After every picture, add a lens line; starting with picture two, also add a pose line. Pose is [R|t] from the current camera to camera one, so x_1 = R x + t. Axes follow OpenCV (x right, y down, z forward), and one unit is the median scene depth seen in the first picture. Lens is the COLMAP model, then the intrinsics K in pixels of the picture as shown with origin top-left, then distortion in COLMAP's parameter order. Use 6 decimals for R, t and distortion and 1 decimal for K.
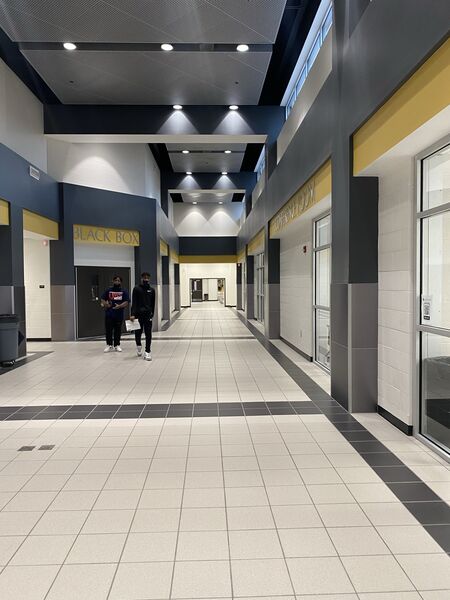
lens RADIAL K [[456.4, 0, 225.0], [0, 456.4, 300.0], [0, 0, 1]] dist [-0.086313, -0.003035]
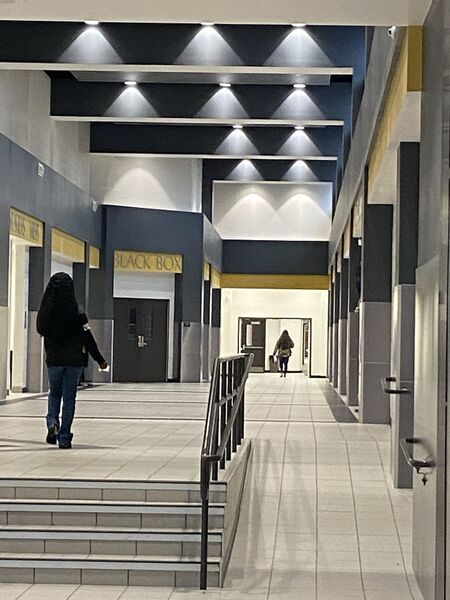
lens RADIAL K [[1907.7, 0, 225.0], [0, 1907.7, 300.0], [0, 0, 1]] dist [-0.007728, -0.050875]
pose [[0.996693, 0.025749, -0.077076, 0.142957], [-0.030299, 0.997830, -0.058456, 0.119096], [0.075404, 0.060598, 0.995310, -2.279193]]
